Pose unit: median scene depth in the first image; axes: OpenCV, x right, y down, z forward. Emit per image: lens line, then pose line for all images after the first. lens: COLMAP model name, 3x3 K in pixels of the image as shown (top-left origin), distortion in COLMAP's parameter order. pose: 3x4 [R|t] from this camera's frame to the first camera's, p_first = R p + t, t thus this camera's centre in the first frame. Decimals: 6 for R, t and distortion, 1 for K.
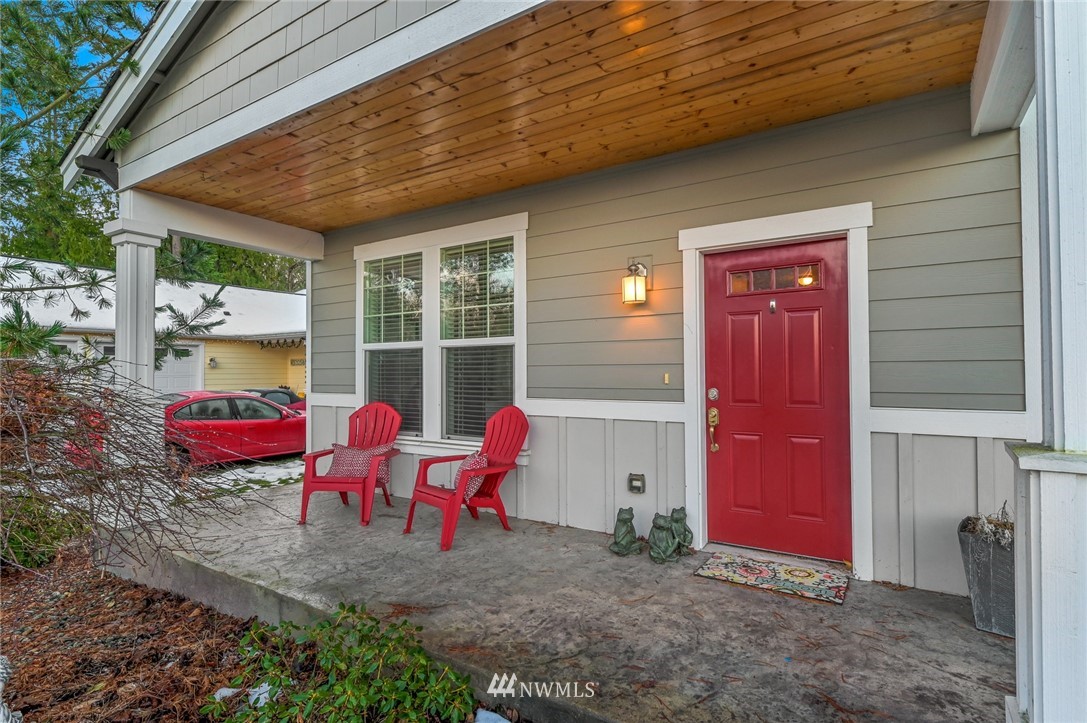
lens RADIAL K [[537.5, 0, 539.2], [0, 537.5, 362.4], [0, 0, 1]] dist [0.001215, -0.000648]
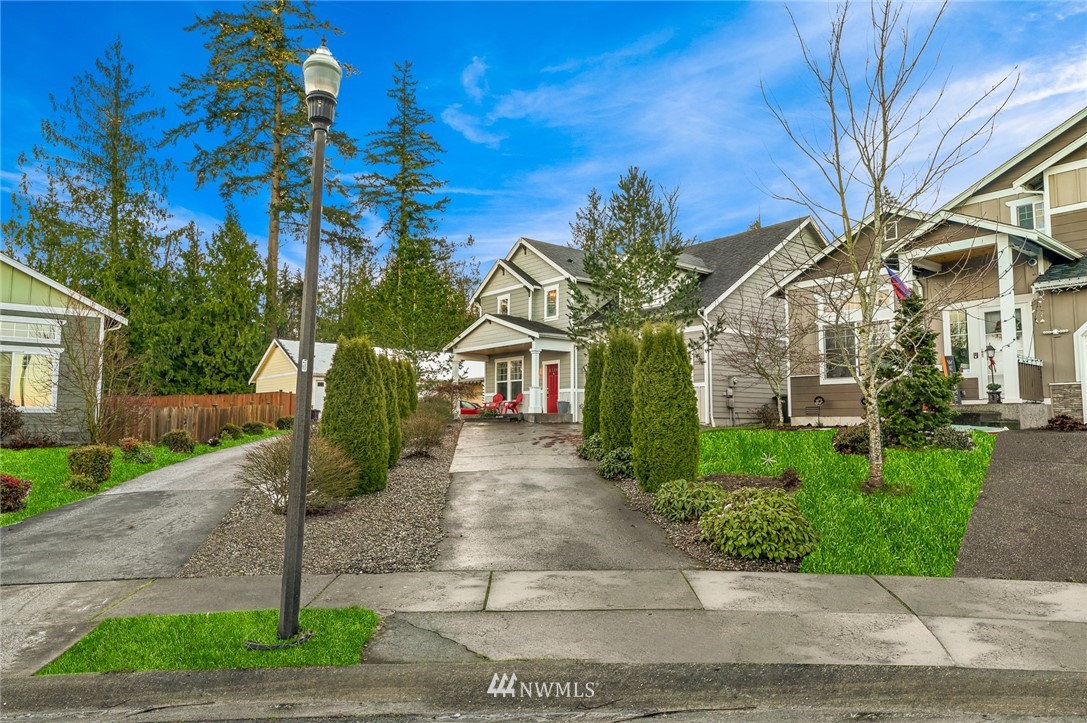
lens RADIAL K [[699.5, 0, 543.0], [0, 699.5, 375.4], [0, 0, 1]] dist [0.043858, -0.053687]
pose [[0.953405, -0.011373, -0.301478, 2.210179], [-0.004303, 0.998675, -0.051283, 0.263215], [0.301661, 0.050190, 0.952093, -5.433675]]
